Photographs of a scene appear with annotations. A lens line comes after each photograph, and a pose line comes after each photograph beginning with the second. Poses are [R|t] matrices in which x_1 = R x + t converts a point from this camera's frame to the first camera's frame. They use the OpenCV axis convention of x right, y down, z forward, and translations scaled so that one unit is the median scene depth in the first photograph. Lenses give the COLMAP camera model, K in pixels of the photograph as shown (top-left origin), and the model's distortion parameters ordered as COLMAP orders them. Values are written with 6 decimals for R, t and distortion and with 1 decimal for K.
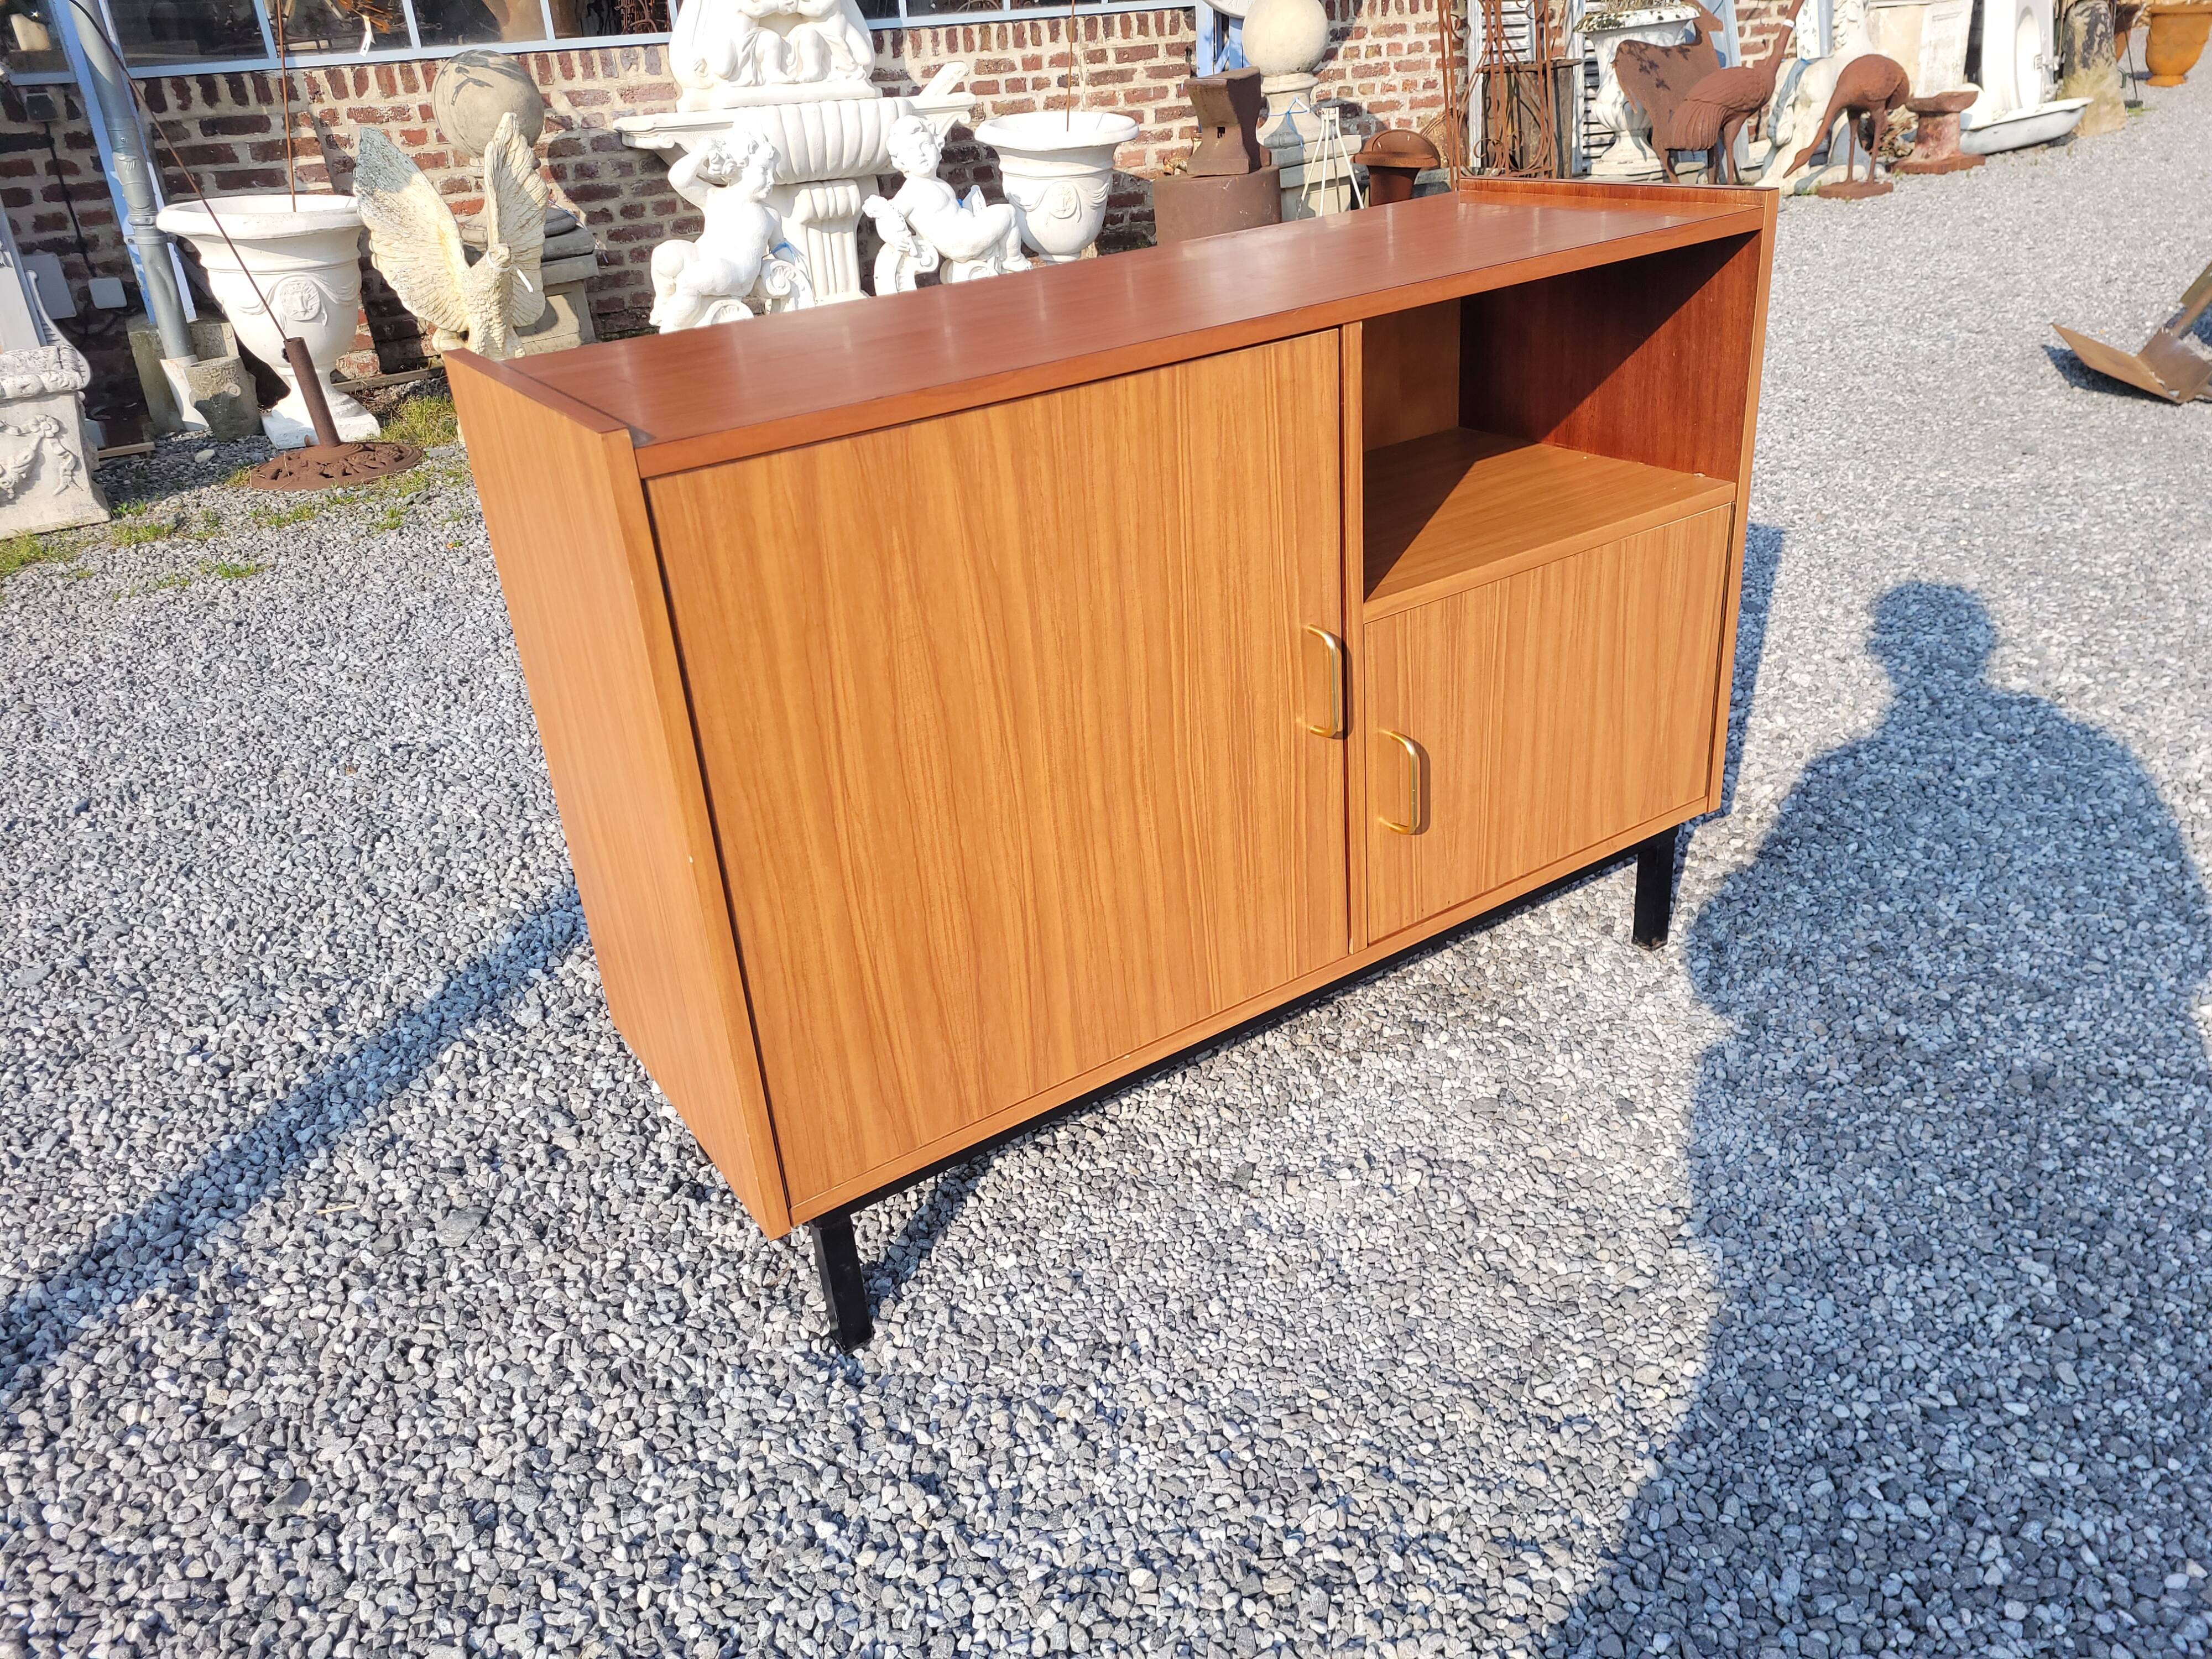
lens RADIAL K [[1658.8, 0, 1122.3], [0, 1658.8, 800.3], [0, 0, 1]] dist [0.065686, -0.058178]
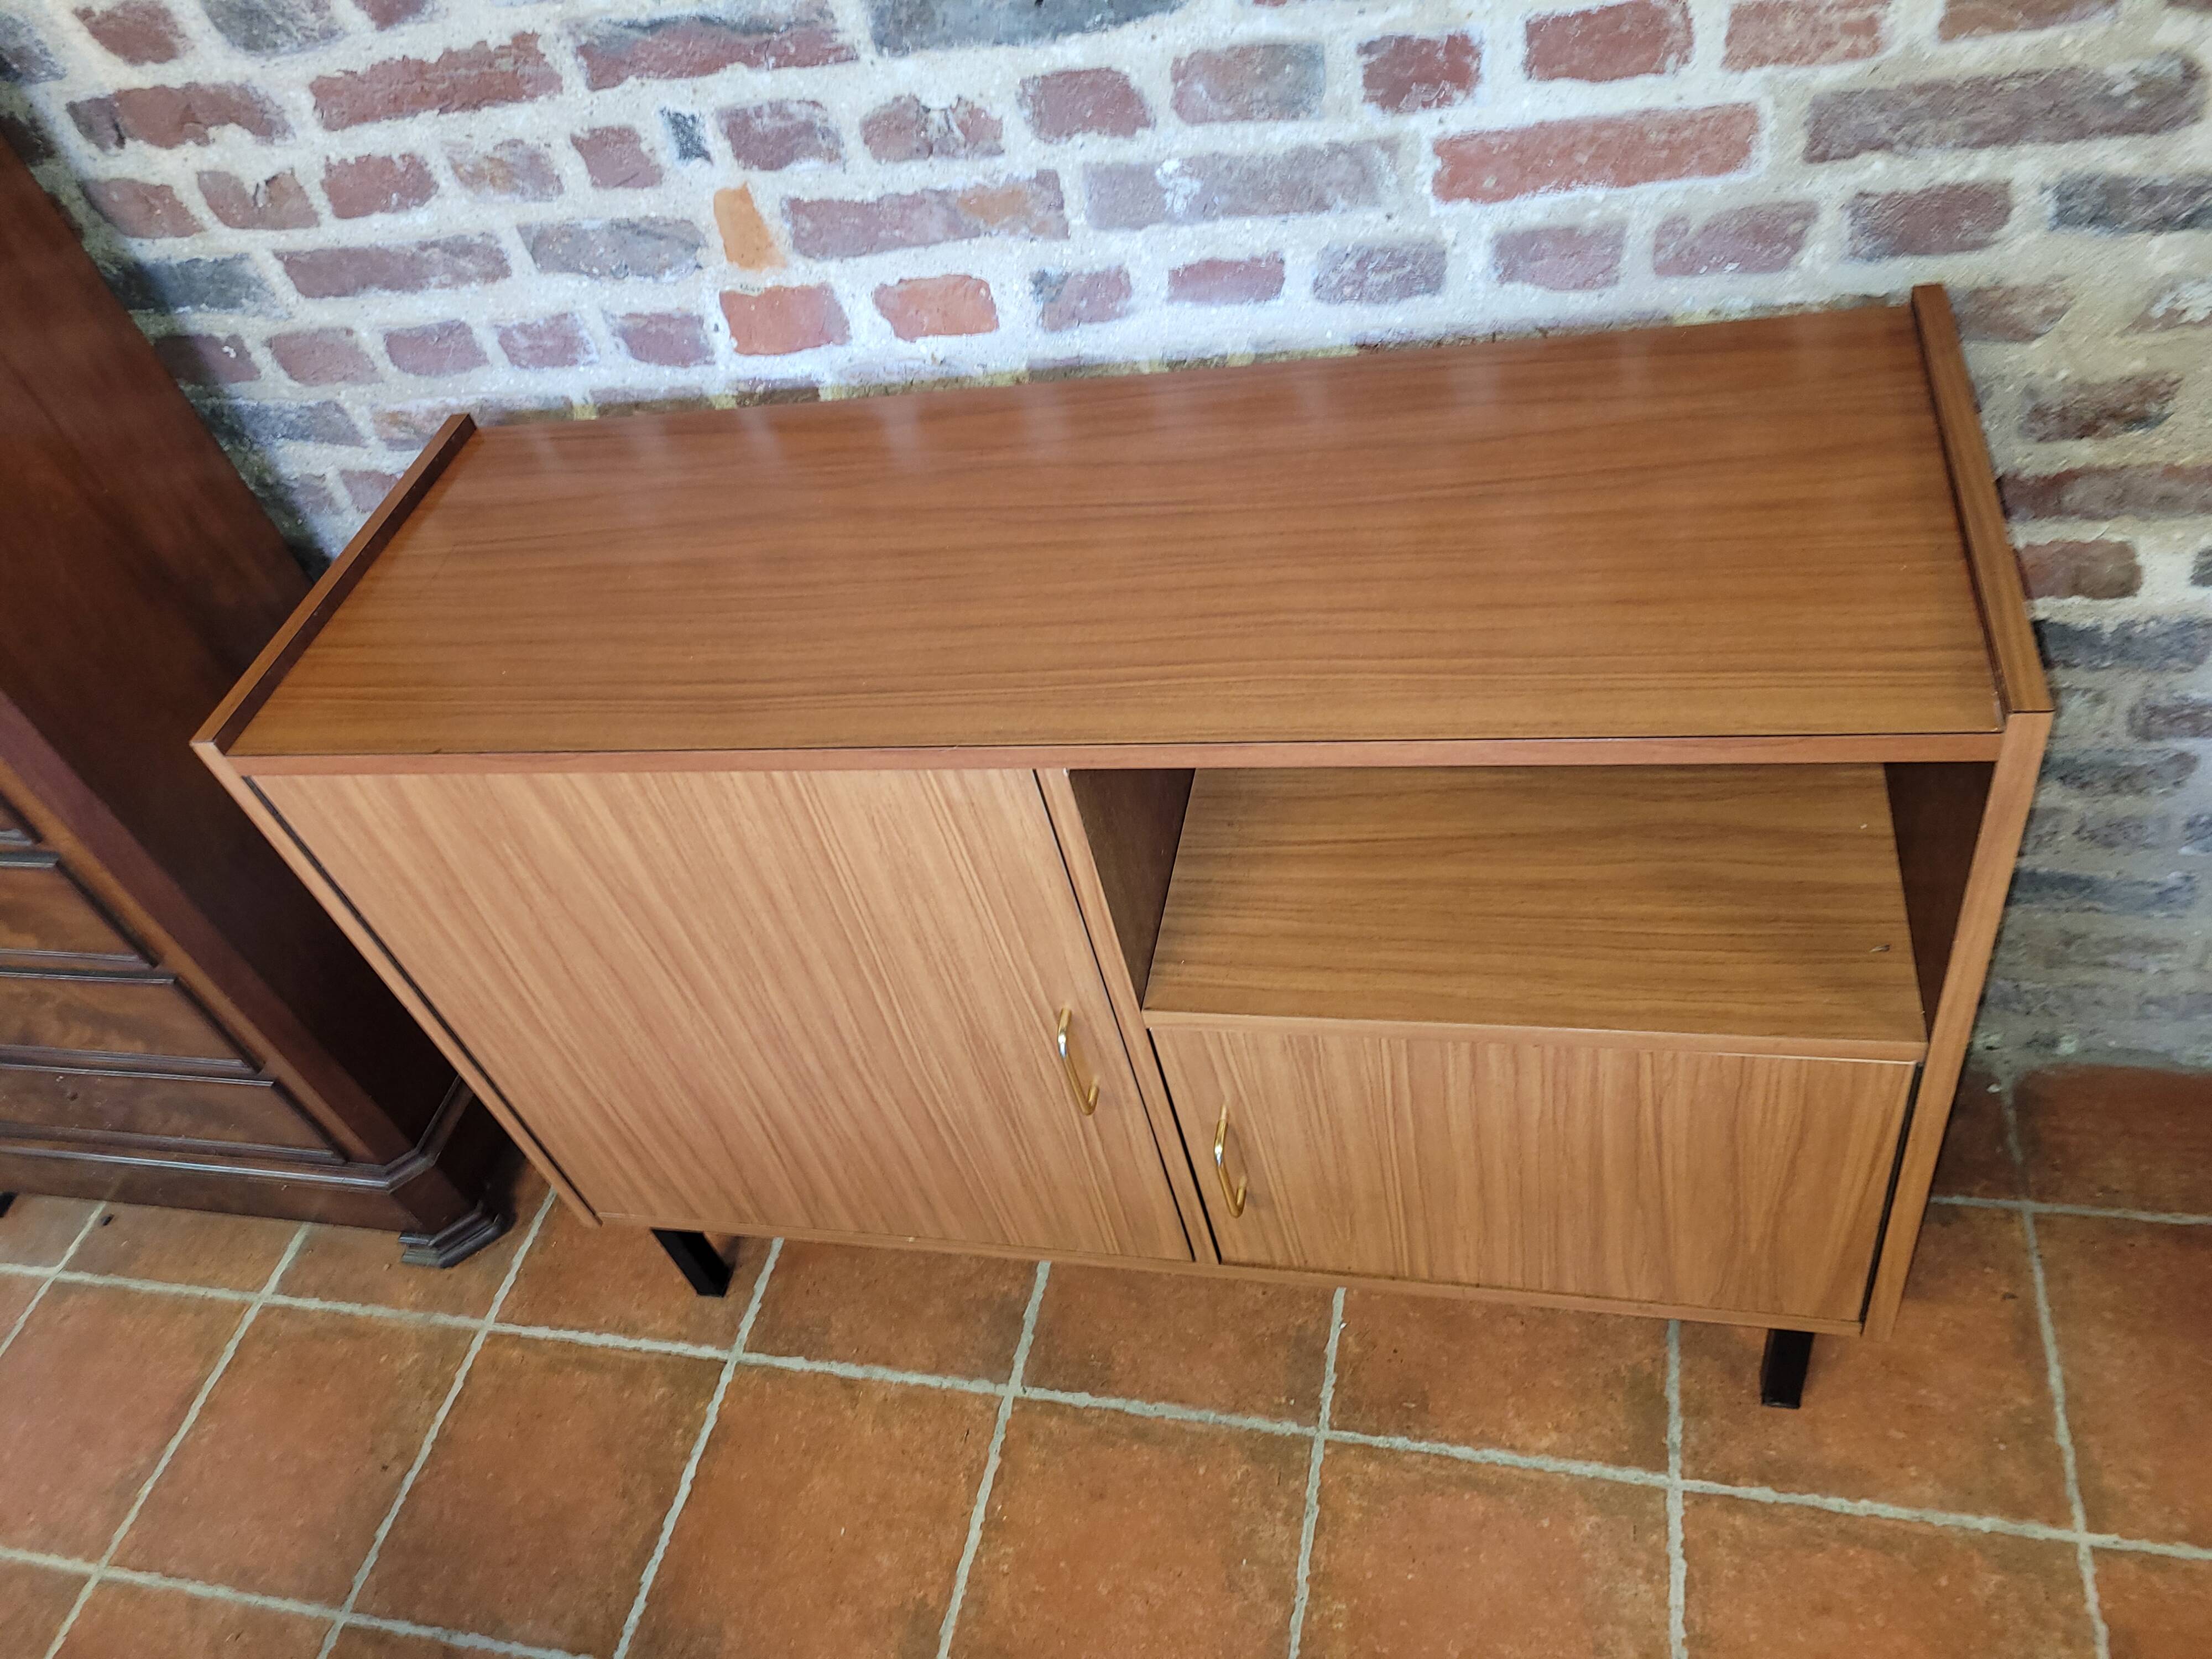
lens RADIAL K [[1658.8, 0, 1059.7], [0, 1658.8, 823.9], [0, 0, 1]] dist [0.065686, -0.058178]
pose [[0.690040, 0.457050, -0.561205, 0.525415], [-0.157974, 0.851803, 0.499476, -0.587494], [0.706321, -0.256003, 0.659980, 0.472262]]
